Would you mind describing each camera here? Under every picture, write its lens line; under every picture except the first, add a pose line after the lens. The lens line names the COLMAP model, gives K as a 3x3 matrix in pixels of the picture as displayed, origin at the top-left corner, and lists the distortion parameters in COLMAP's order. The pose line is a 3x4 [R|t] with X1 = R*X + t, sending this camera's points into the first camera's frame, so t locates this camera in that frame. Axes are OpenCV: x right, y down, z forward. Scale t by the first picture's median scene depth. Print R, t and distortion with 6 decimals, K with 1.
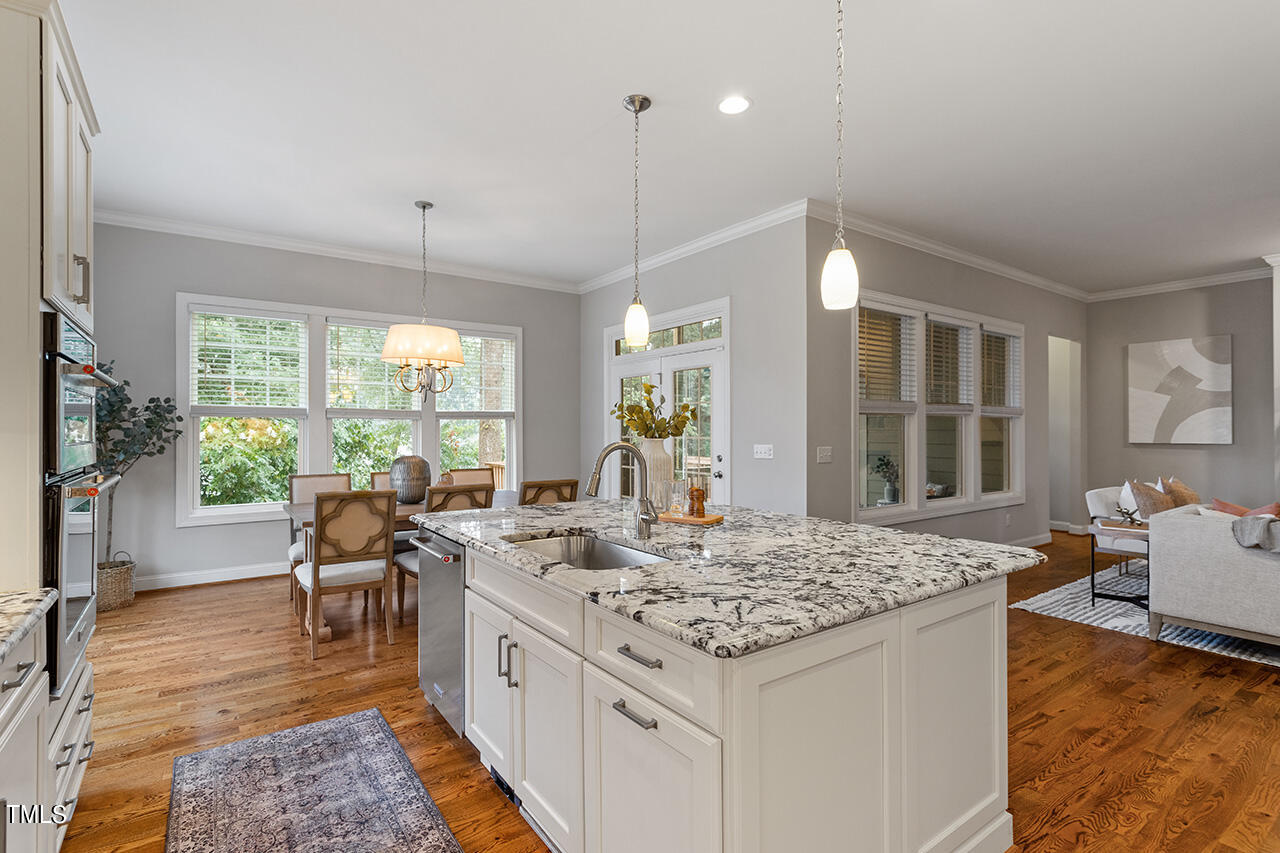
lens RADIAL K [[603.9, 0, 633.5], [0, 603.9, 433.0], [0, 0, 1]] dist [0.003444, 0.000658]
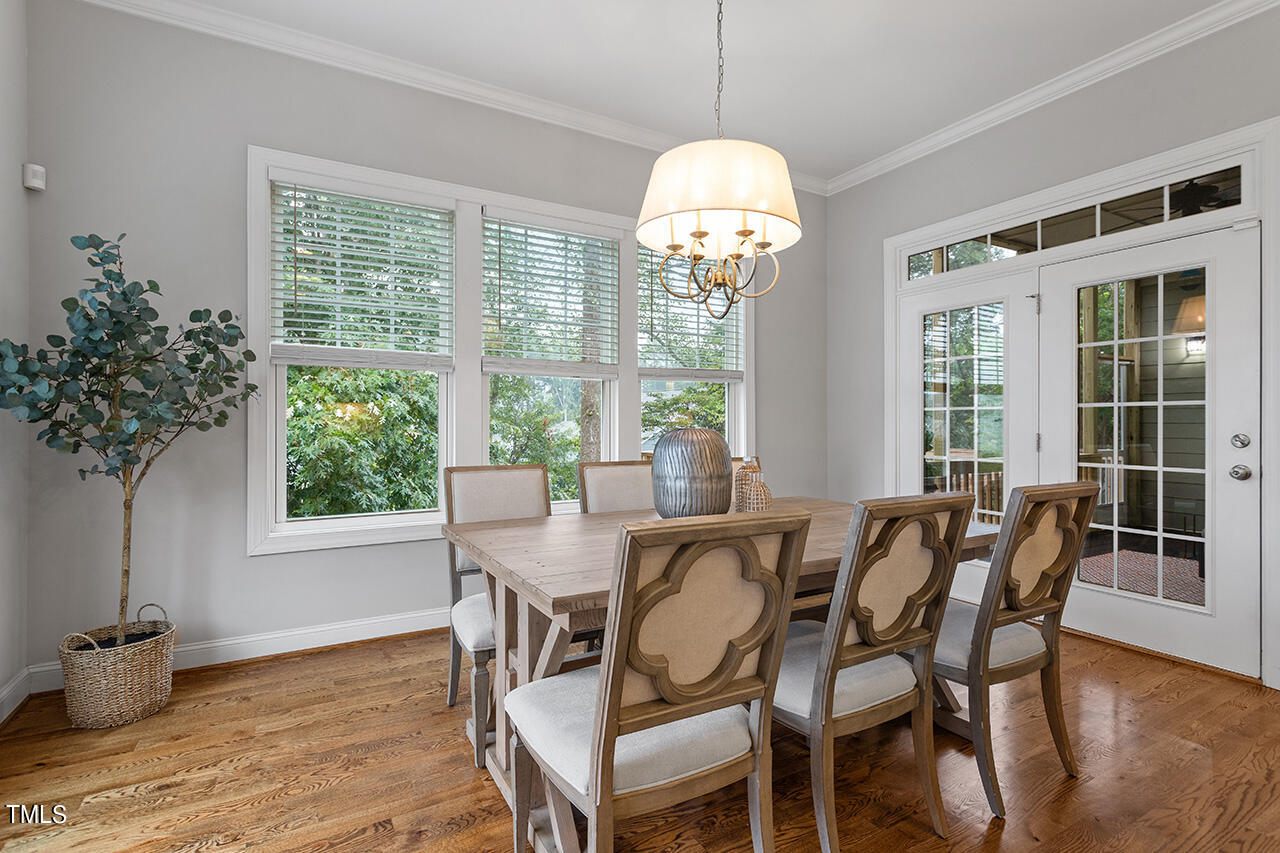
lens RADIAL K [[603.9, 0, 644.2], [0, 603.9, 423.4], [0, 0, 1]] dist [0.003444, 0.000658]
pose [[0.996007, 0.003641, -0.089198, -0.337506], [-0.003524, 0.999993, 0.001465, 0.029559], [0.089203, -0.001145, 0.996013, 0.472629]]
